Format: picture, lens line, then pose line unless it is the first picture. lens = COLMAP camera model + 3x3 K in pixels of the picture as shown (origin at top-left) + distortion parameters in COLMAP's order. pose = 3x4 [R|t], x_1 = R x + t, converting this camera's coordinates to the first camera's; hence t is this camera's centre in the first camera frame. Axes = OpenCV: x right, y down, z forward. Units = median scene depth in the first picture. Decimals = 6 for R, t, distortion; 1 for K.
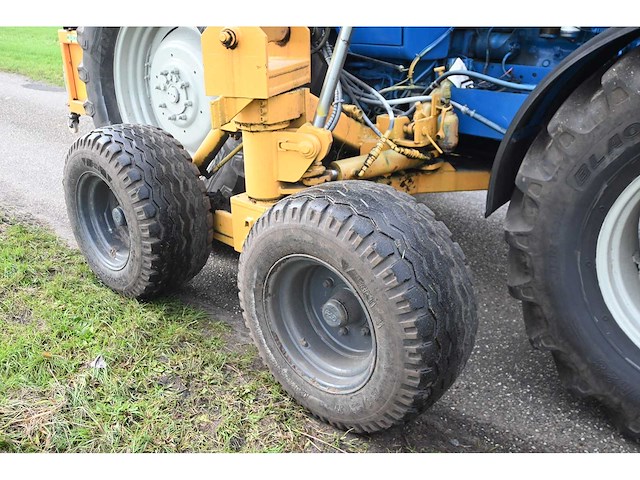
lens RADIAL K [[564.6, 0, 320.0], [0, 564.6, 240.0], [0, 0, 1]] dist [-0.017710, -0.004786]
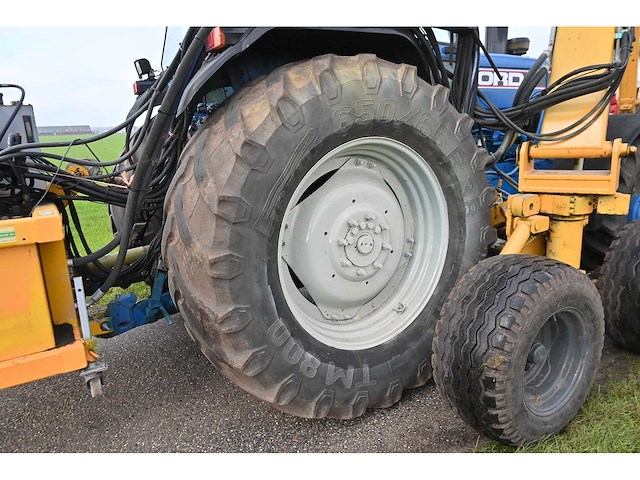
lens RADIAL K [[460.0, 0, 320.0], [0, 460.0, 240.0], [0, 0, 1]] dist [-0.012237, -0.002570]
pose [[0.288873, -0.228763, 0.929634, -1.211054], [0.425112, 0.900701, 0.089545, -0.465243], [-0.857807, 0.369331, 0.357438, 1.053878]]
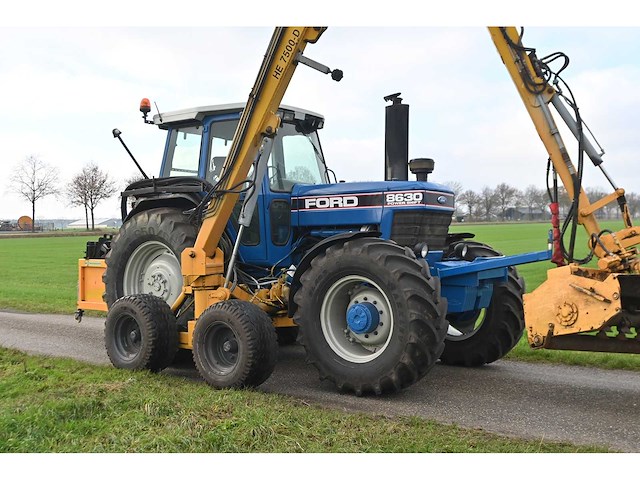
lens RADIAL K [[722.4, 0, 320.0], [0, 722.4, 240.0], [0, 0, 1]] dist [-0.001389, -0.006248]
pose [[0.997878, -0.008536, 0.064555, 0.188013], [0.033449, 0.917774, -0.395692, 0.792328], [-0.055869, 0.397011, 0.916112, -1.828154]]
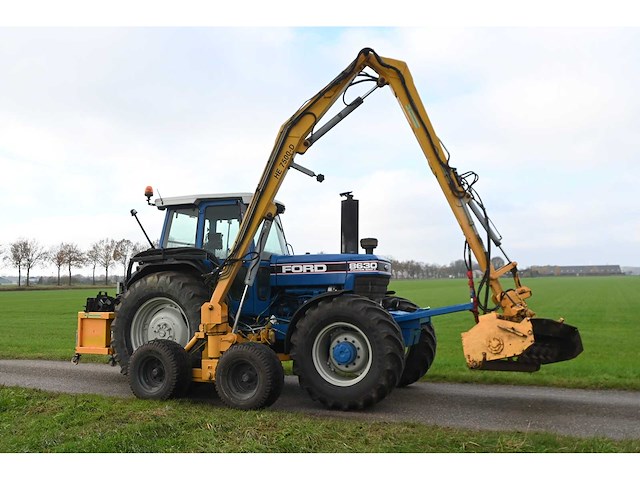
lens RADIAL K [[564.6, 0, 320.0], [0, 564.6, 240.0], [0, 0, 1]] dist [-0.017710, -0.004786]
pose [[0.951032, 0.018819, 0.308519, -0.487871], [0.132567, 0.876847, -0.462131, 0.812625], [-0.279221, 0.480401, 0.831415, -1.908478]]
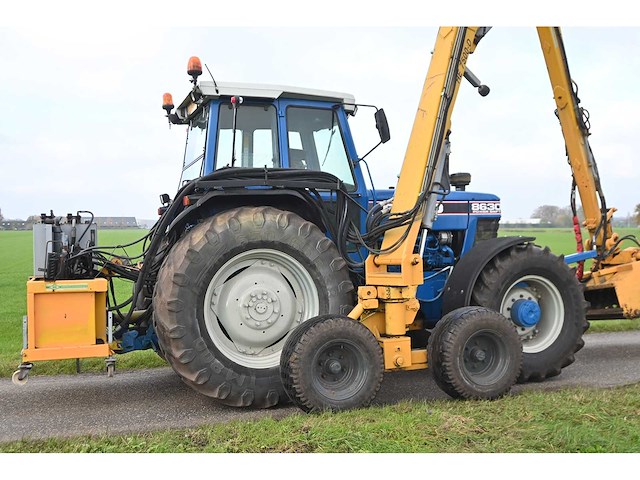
lens RADIAL K [[722.4, 0, 320.0], [0, 722.4, 240.0], [0, 0, 1]] dist [-0.001389, -0.006248]
pose [[0.477165, -0.007084, 0.878785, -2.473109], [0.366833, 0.910290, -0.191846, 0.008582], [-0.798591, 0.413910, 0.436957, -0.069534]]
